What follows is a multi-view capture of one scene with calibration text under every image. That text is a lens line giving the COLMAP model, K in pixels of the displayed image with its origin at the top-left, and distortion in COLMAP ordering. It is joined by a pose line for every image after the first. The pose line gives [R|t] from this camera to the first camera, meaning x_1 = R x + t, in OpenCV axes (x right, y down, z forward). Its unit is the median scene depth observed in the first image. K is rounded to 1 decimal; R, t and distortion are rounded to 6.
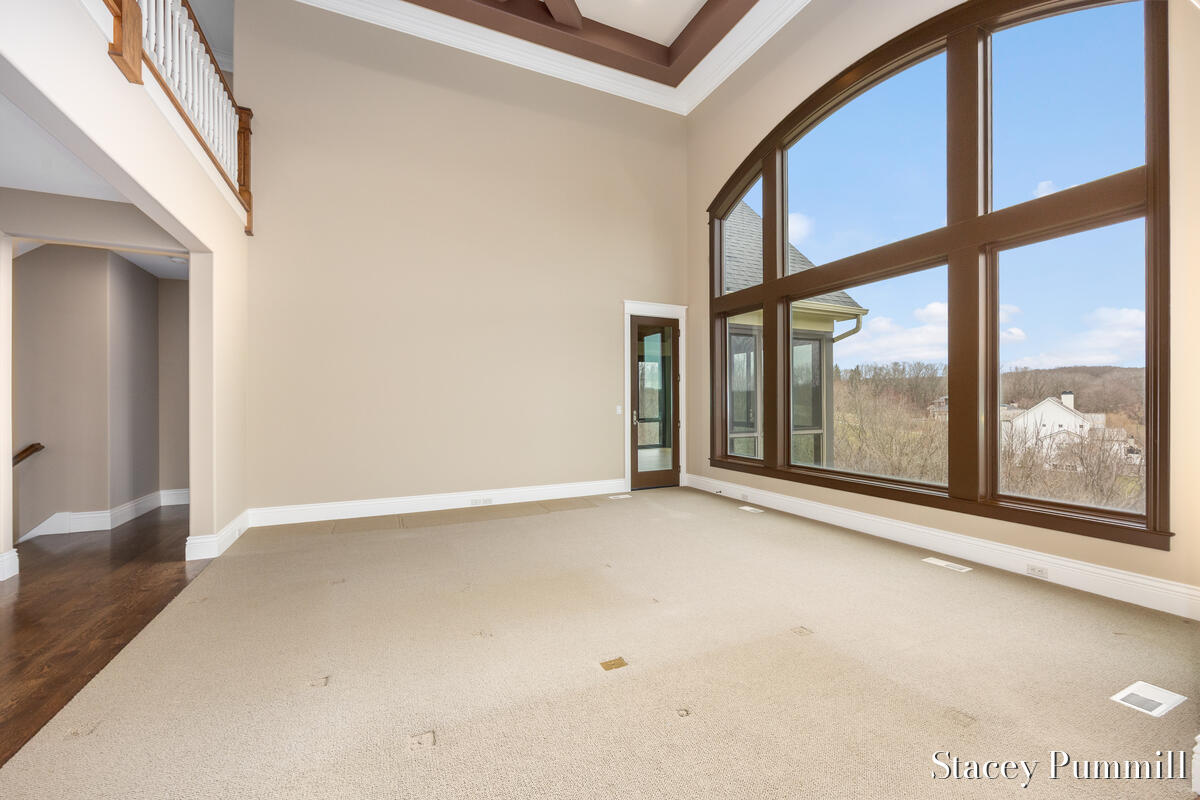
lens RADIAL K [[476.4, 0, 591.0], [0, 476.4, 402.6], [0, 0, 1]] dist [0.000034, 0.000102]
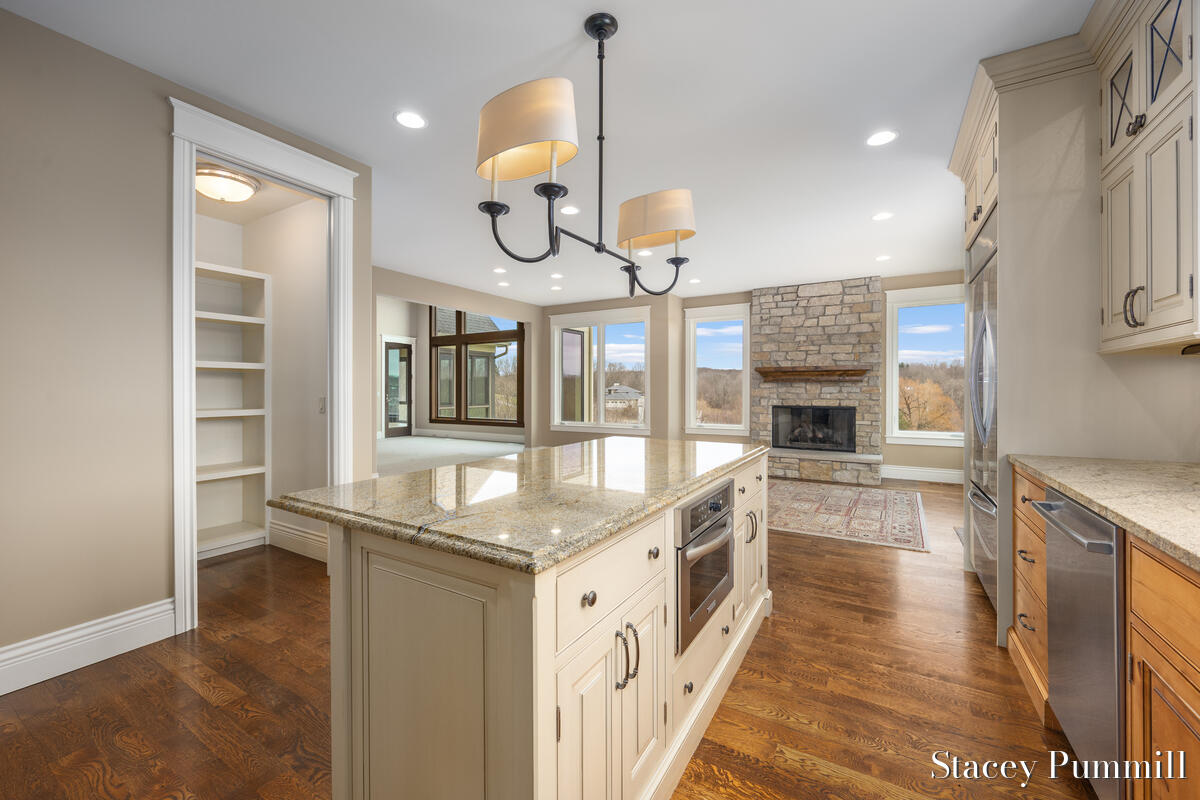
lens RADIAL K [[476.4, 0, 590.2], [0, 476.4, 389.9], [0, 0, 1]] dist [0.000034, 0.000102]
pose [[0.829171, 0.006487, 0.558957, -0.286018], [-0.008388, 0.999964, 0.000838, -0.009126], [-0.558932, -0.005383, 0.829196, -0.960701]]
